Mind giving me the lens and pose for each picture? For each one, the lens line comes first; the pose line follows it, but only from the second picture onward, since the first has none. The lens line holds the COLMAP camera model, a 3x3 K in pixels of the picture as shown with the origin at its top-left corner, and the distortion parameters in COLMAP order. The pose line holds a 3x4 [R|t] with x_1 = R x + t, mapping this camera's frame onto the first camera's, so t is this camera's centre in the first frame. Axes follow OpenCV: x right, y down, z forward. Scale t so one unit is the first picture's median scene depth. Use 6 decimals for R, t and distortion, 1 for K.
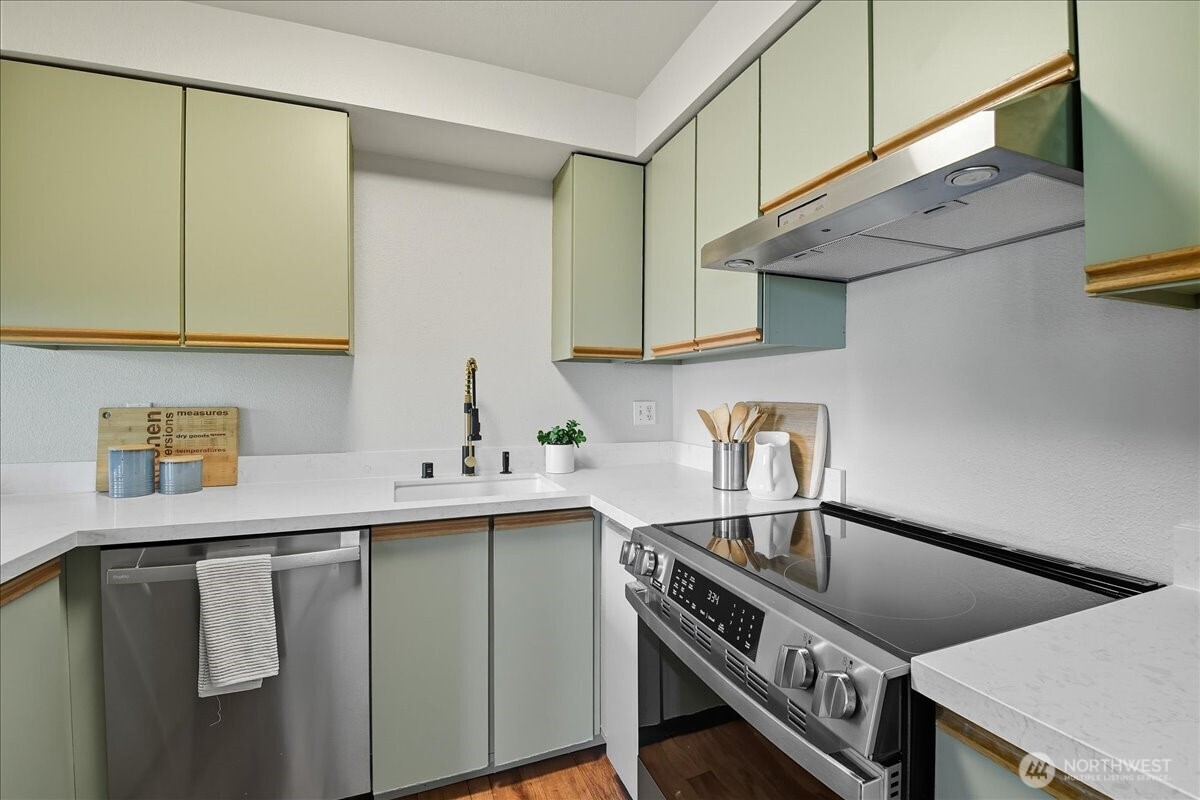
lens RADIAL K [[535.4, 0, 629.8], [0, 535.4, 398.2], [0, 0, 1]] dist [-0.023638, -0.003113]
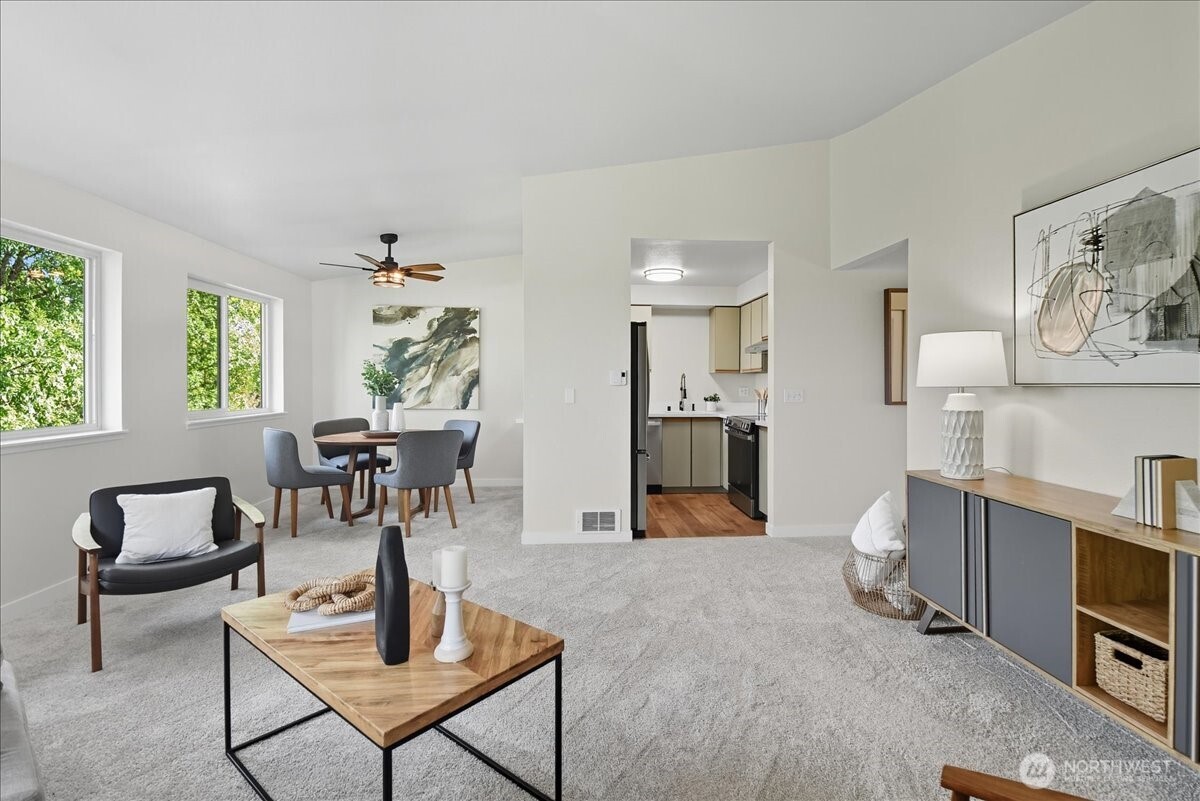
lens RADIAL K [[552.3, 0, 625.4], [0, 552.3, 386.7], [0, 0, 1]] dist [-0.010951, -0.006198]
pose [[0.957213, 0.002808, -0.289371, 0.374066], [-0.004172, 0.999983, -0.004097, 0.024698], [0.289355, 0.005129, 0.957208, -2.594328]]
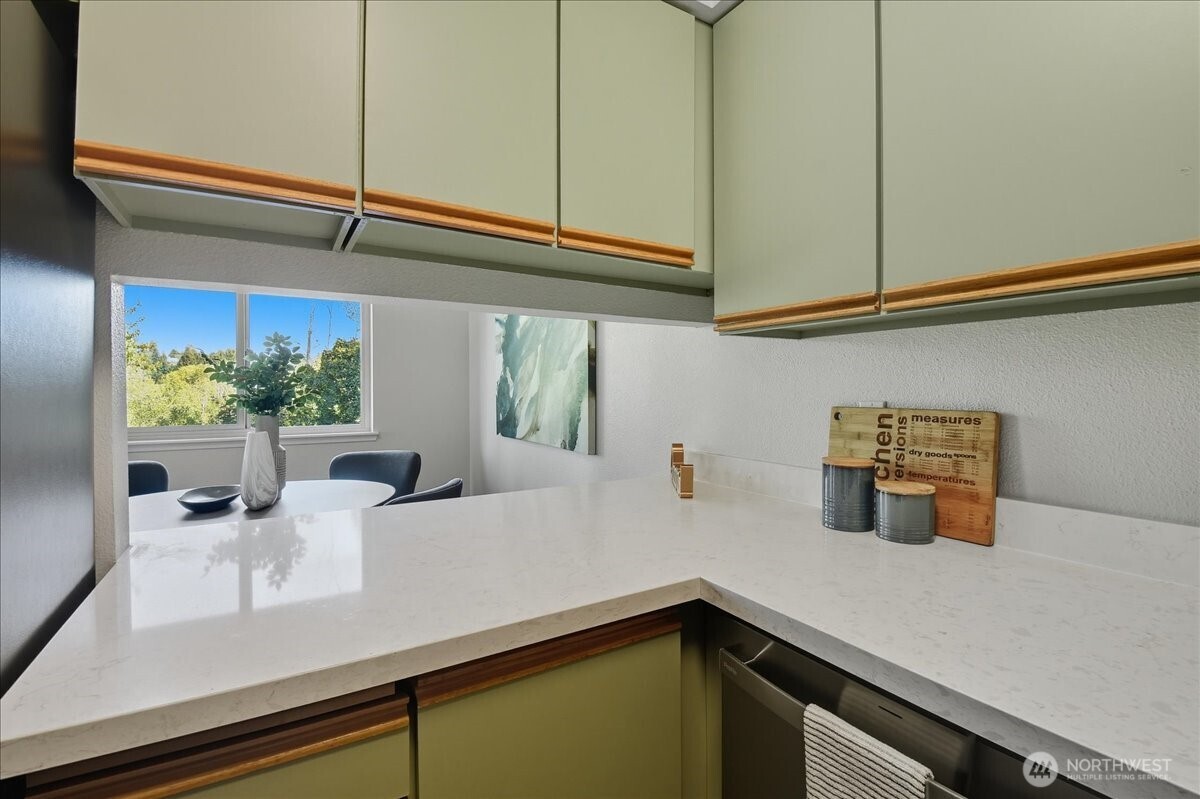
lens RADIAL K [[552.3, 0, 604.1], [0, 552.3, 398.8], [0, 0, 1]] dist [-0.010951, -0.006198]
pose [[0.136013, 0.018362, -0.990537, -0.218792], [-0.005999, 0.999825, 0.017711, -0.005732], [0.990689, 0.003533, 0.136099, 0.518262]]
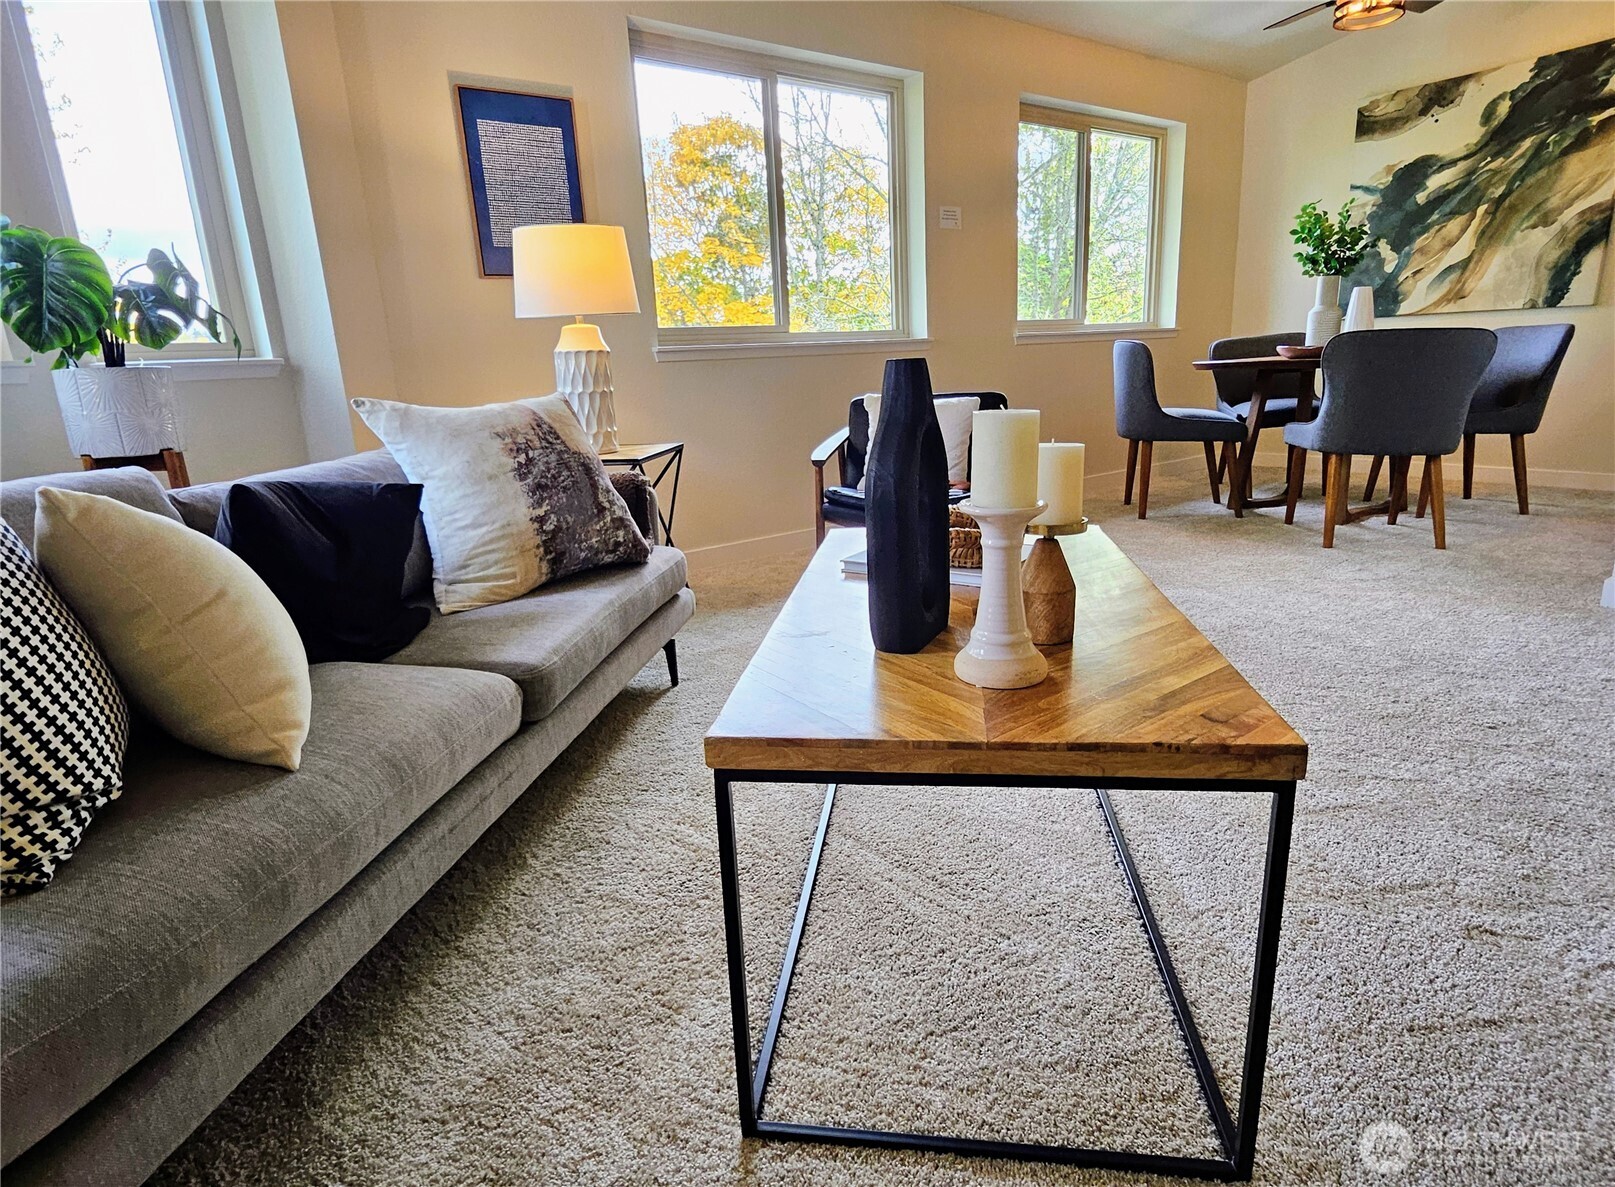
lens RADIAL K [[860.7, 0, 811.4], [0, 860.7, 593.1], [0, 0, 1]] dist [-0.015455, 0.007635]
pose [[0.220859, 0.242070, -0.944788, 0.353341], [0.039042, 0.965738, 0.256565, 0.248705], [0.974524, -0.093551, 0.203841, -2.060658]]
